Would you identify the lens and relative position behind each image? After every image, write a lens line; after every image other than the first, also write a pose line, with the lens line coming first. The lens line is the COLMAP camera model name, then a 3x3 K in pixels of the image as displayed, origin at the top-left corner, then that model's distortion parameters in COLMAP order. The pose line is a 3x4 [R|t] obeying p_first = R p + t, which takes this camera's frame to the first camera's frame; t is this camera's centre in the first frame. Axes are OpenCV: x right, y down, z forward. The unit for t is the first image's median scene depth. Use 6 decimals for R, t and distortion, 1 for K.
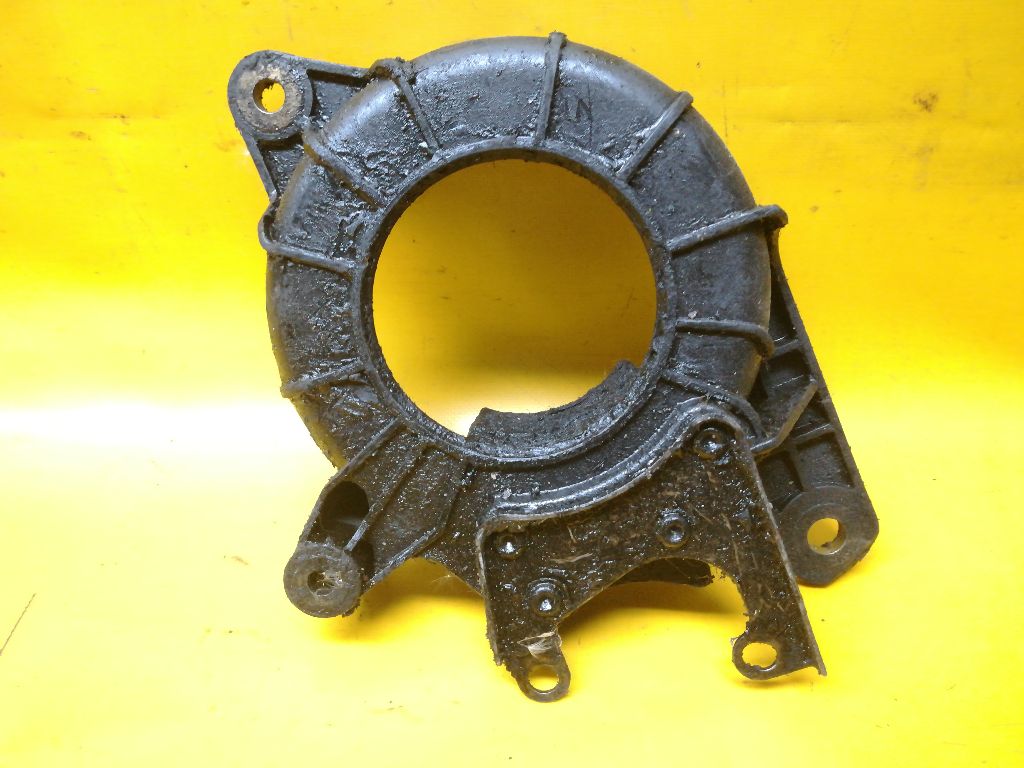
lens RADIAL K [[818.6, 0, 517.2], [0, 818.6, 381.2], [0, 0, 1]] dist [0.012198, -0.041452]
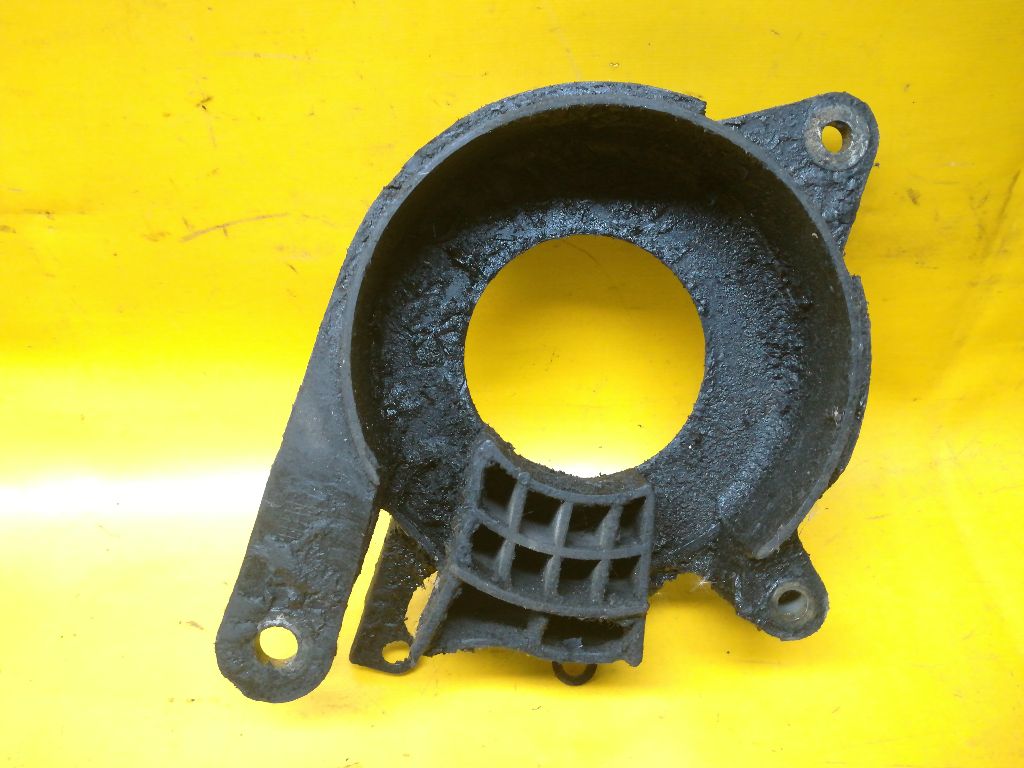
lens RADIAL K [[818.6, 0, 516.4], [0, 818.6, 383.5], [0, 0, 1]] dist [0.012198, -0.041452]
pose [[0.995749, -0.040679, 0.082637, 0.002316], [0.033381, 0.995574, 0.087857, -0.186491], [-0.085845, -0.084725, 0.992700, -0.071855]]
